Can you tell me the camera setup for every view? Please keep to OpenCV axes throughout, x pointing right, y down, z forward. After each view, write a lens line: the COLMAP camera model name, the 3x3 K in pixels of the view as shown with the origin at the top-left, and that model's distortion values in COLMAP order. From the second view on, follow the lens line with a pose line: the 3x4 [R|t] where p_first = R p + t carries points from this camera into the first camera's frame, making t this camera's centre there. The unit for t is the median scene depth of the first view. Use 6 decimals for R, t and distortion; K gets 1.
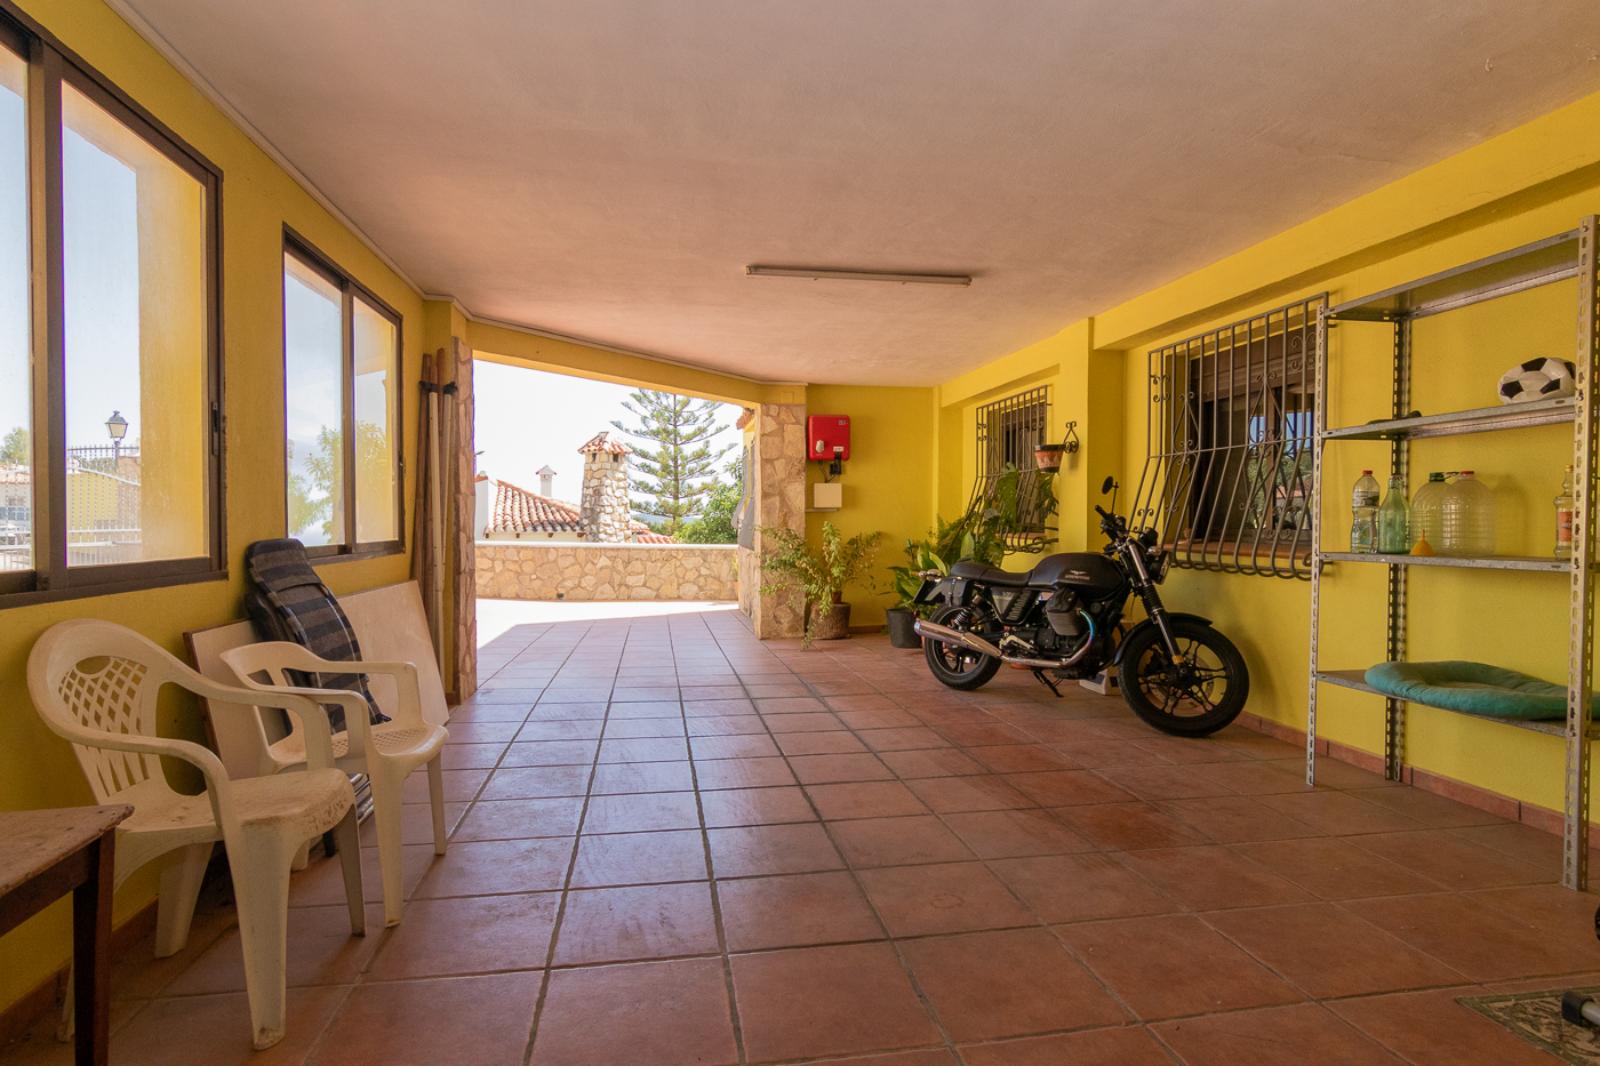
lens RADIAL K [[860.6, 0, 800.0], [0, 860.6, 535.3], [0, 0, 1]] dist [-0.000878, -0.000171]
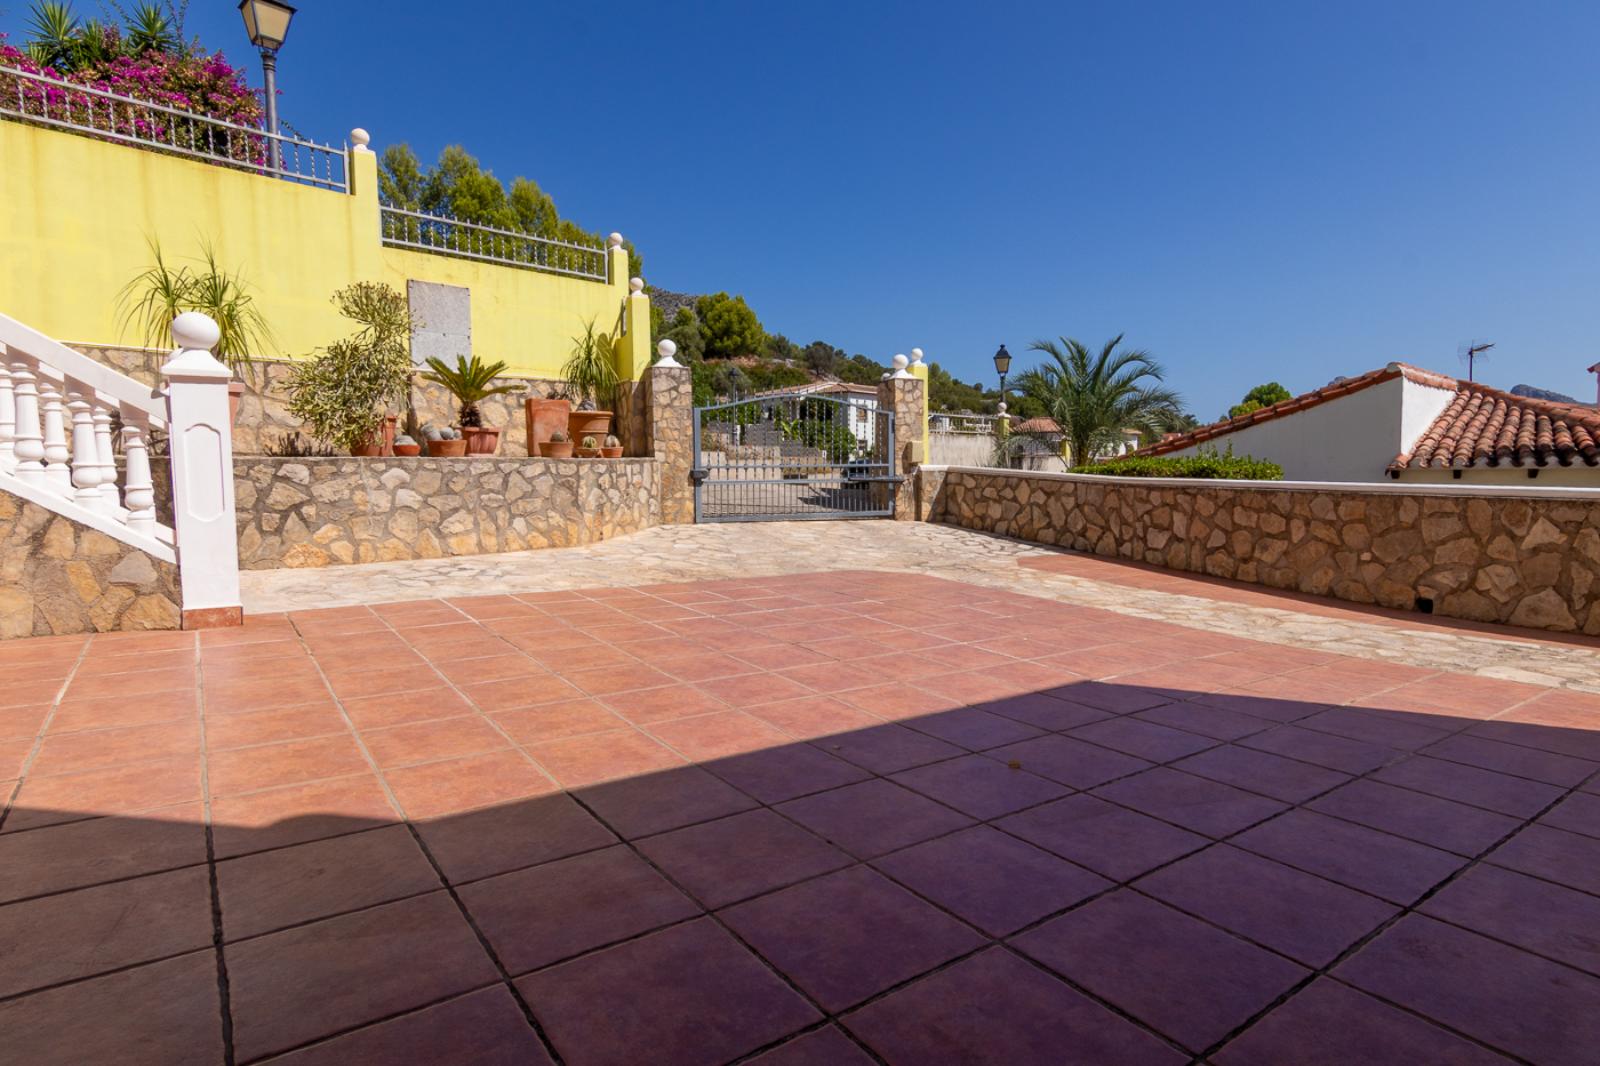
lens RADIAL K [[860.6, 0, 803.4], [0, 860.6, 536.3], [0, 0, 1]] dist [-0.000878, -0.000171]
pose [[0.435201, 0.063981, -0.898057, -0.019059], [-0.006867, 0.997679, 0.067751, 0.007014], [0.900307, -0.023318, 0.434630, 0.514439]]
